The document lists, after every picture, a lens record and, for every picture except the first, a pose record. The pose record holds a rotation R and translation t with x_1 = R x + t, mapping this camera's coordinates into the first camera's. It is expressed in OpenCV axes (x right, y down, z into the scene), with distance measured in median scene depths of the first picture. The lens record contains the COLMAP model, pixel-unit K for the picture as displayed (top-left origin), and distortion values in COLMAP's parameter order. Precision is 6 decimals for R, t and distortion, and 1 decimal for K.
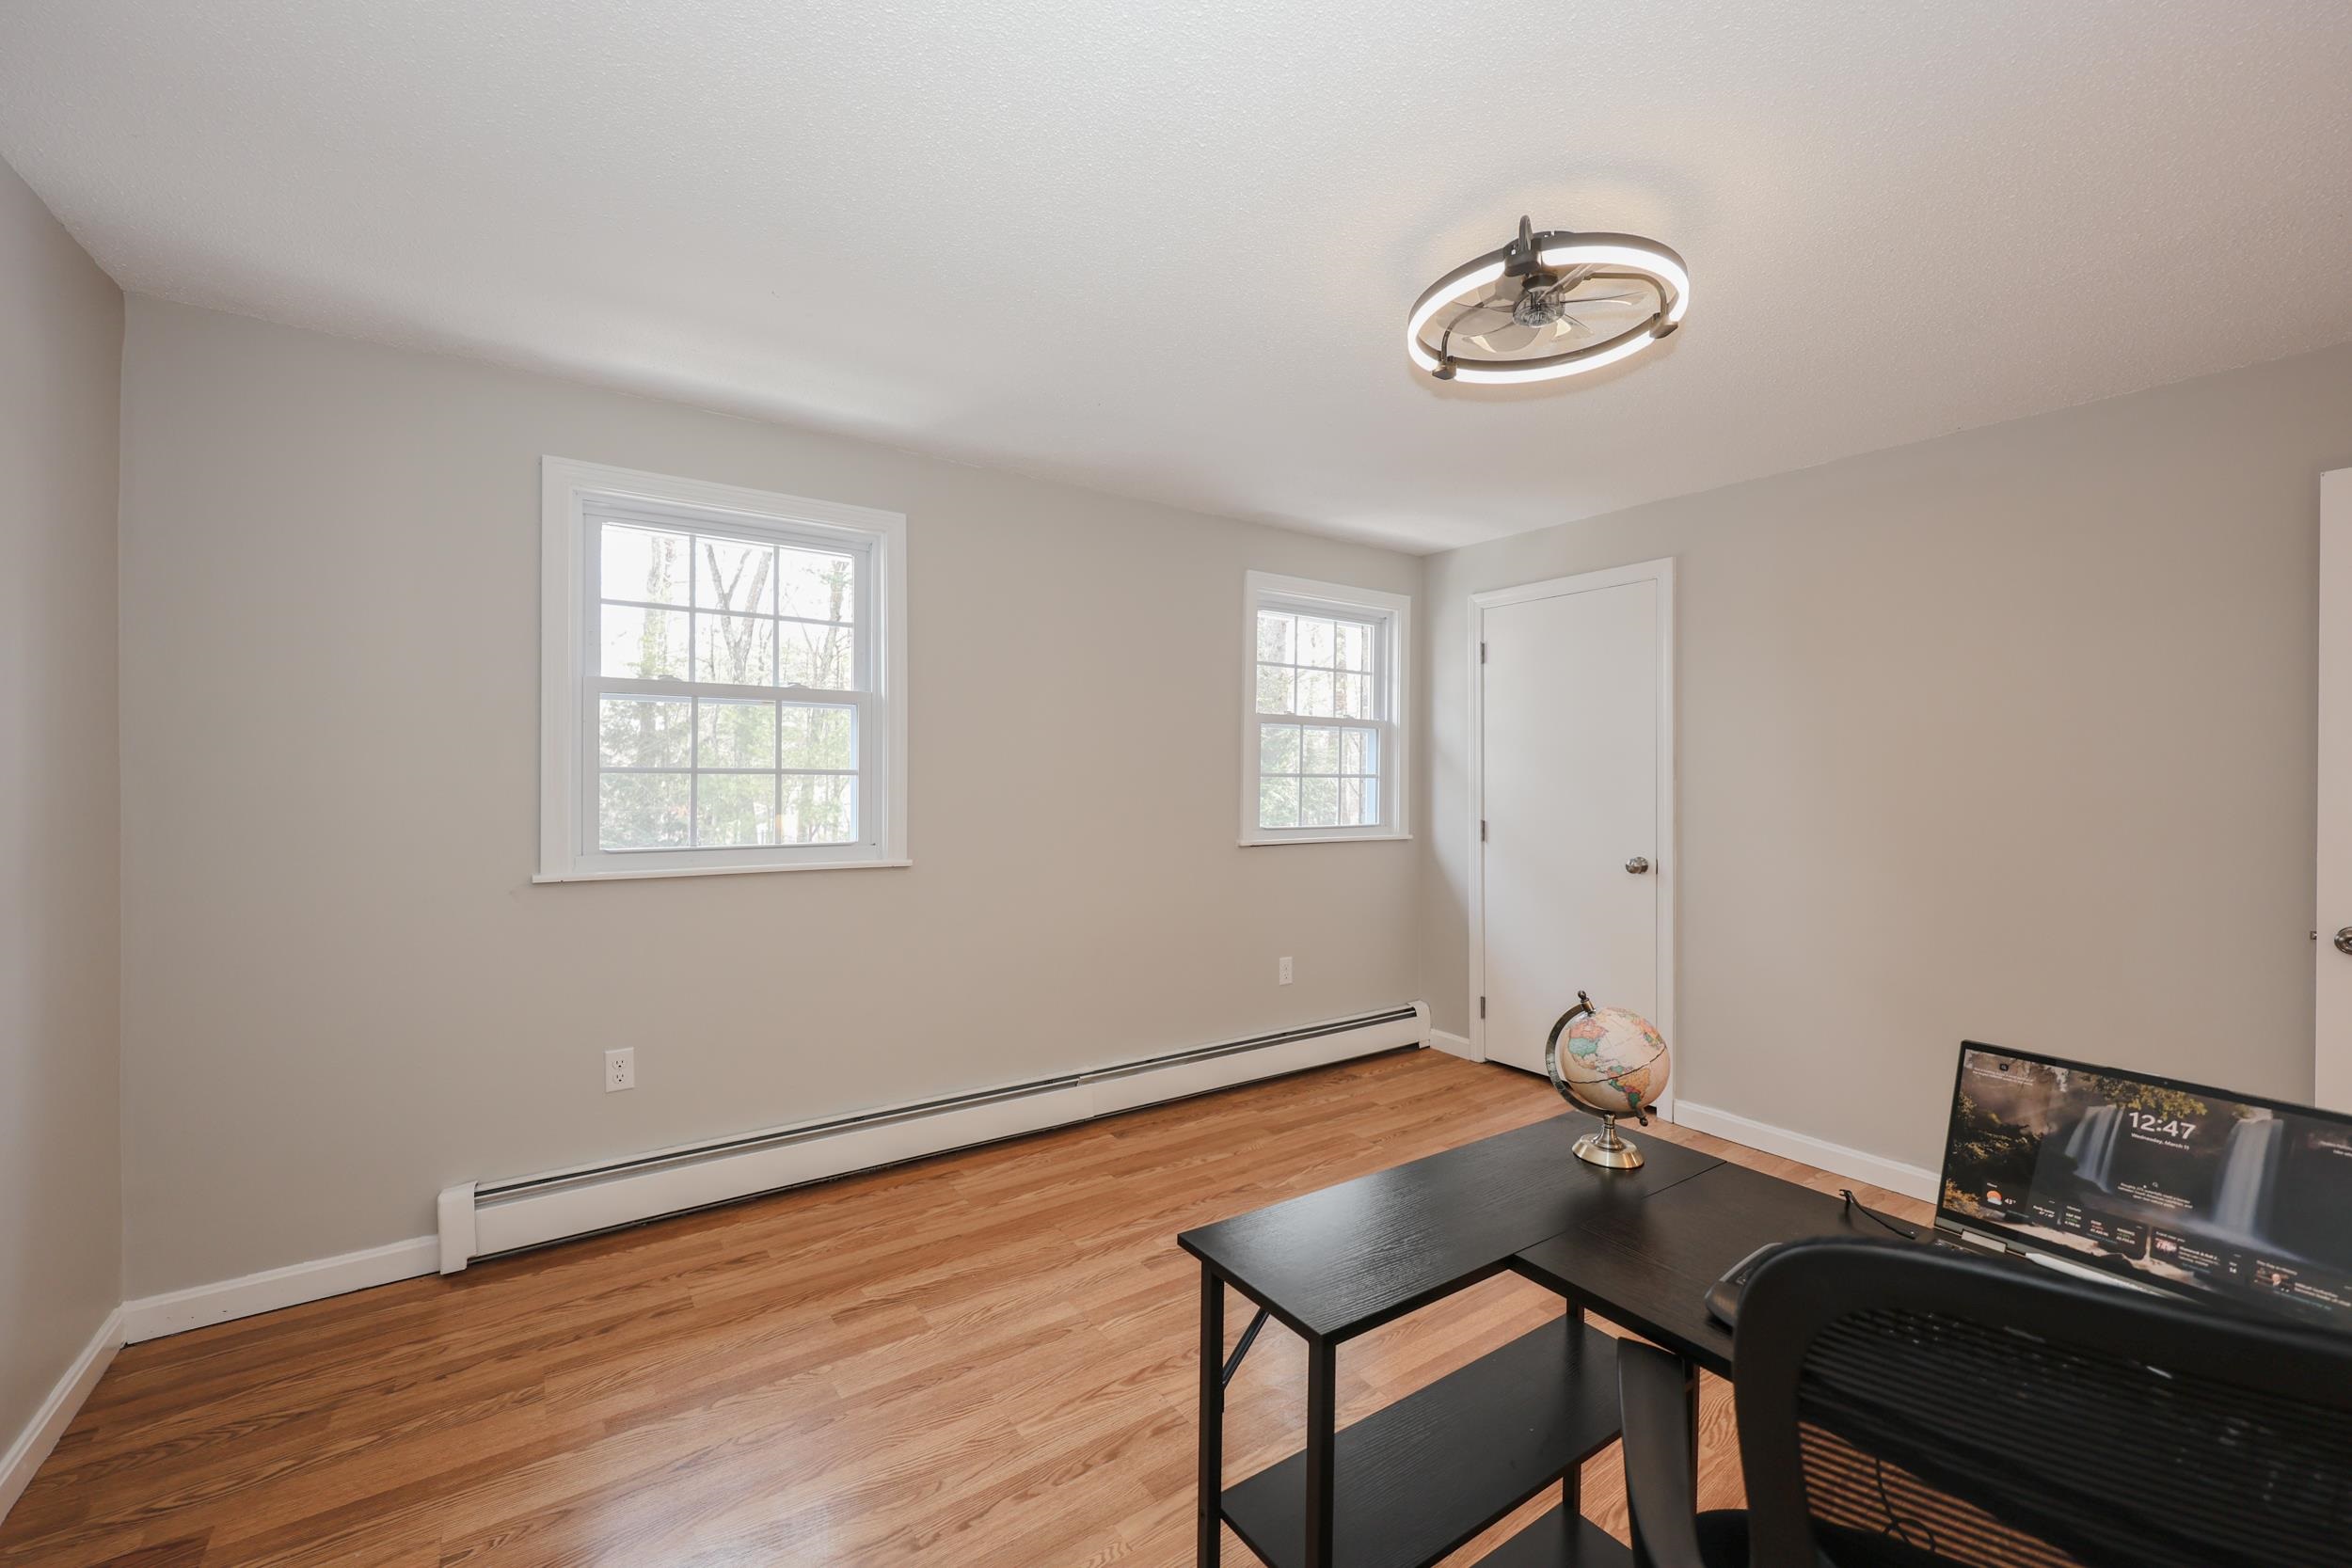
lens RADIAL K [[949.3, 0, 1158.2], [0, 949.3, 773.2], [0, 0, 1]] dist [0.004373, -0.000914]
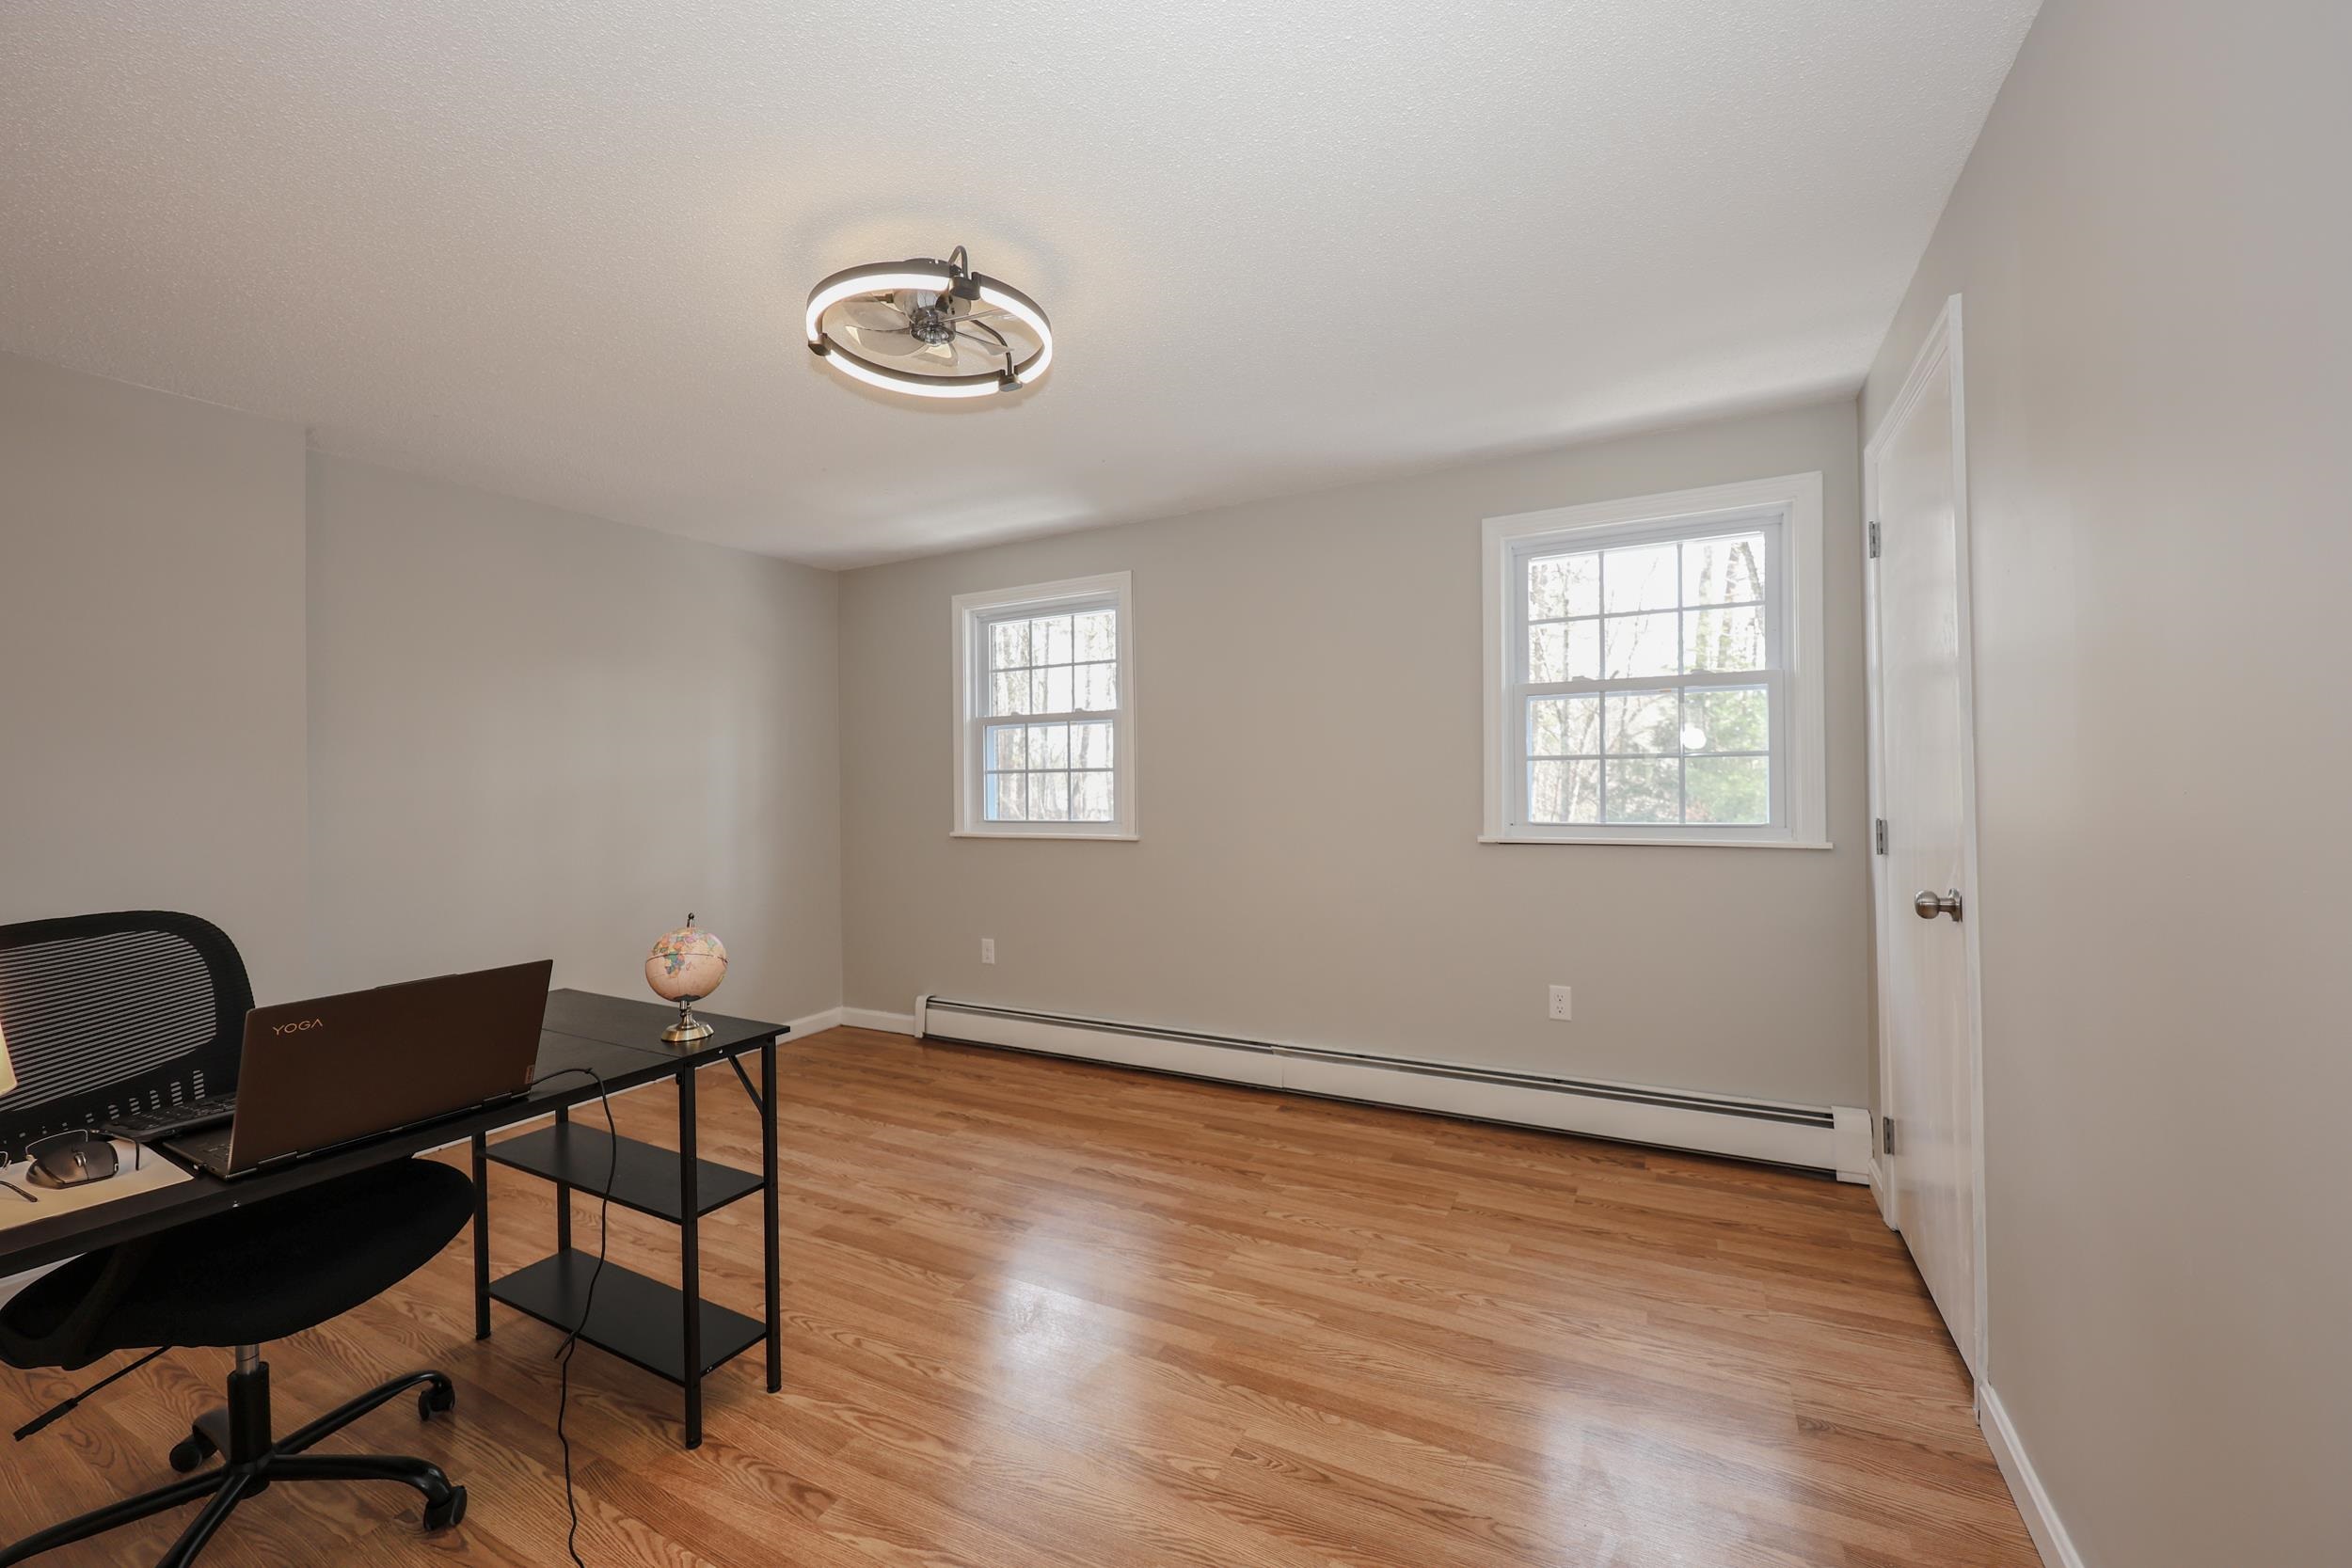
lens RADIAL K [[949.3, 0, 1177.6], [0, 949.3, 777.0], [0, 0, 1]] dist [0.004373, -0.000914]
pose [[0.450352, -0.023436, -0.892543, 0.918195], [0.022384, 0.999638, -0.014954, 0.031364], [0.892570, -0.013244, 0.450714, 0.465573]]
